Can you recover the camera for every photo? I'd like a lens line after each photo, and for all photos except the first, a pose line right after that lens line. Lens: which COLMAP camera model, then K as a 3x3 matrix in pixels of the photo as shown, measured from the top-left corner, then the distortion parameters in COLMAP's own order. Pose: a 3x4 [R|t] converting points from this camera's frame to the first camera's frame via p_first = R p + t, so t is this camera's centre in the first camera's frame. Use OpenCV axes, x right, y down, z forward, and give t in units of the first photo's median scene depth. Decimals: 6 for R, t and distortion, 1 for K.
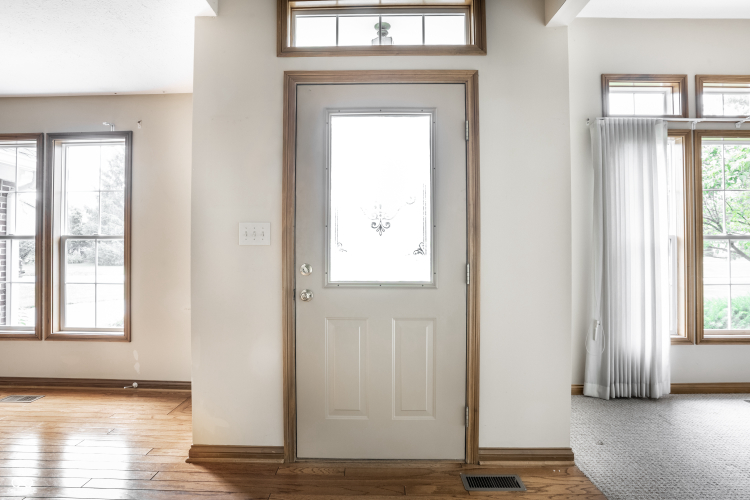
lens RADIAL K [[347.5, 0, 374.6], [0, 347.5, 253.7], [0, 0, 1]] dist [-0.064147, 0.017119]
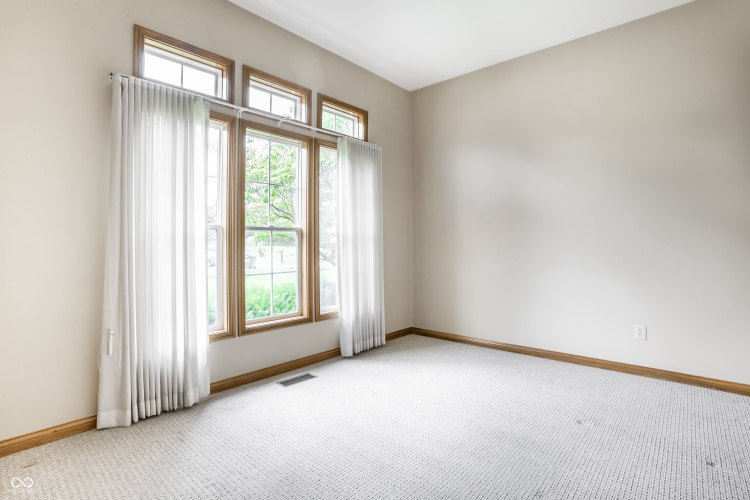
lens RADIAL K [[375.5, 0, 377.7], [0, 375.5, 245.8], [0, 0, 1]] dist [-0.071156, 0.028286]
pose [[0.628259, -0.006282, 0.777979, 0.363923], [0.004214, 0.999980, 0.004672, 0.001272], [-0.777993, 0.000343, 0.628273, -0.011725]]
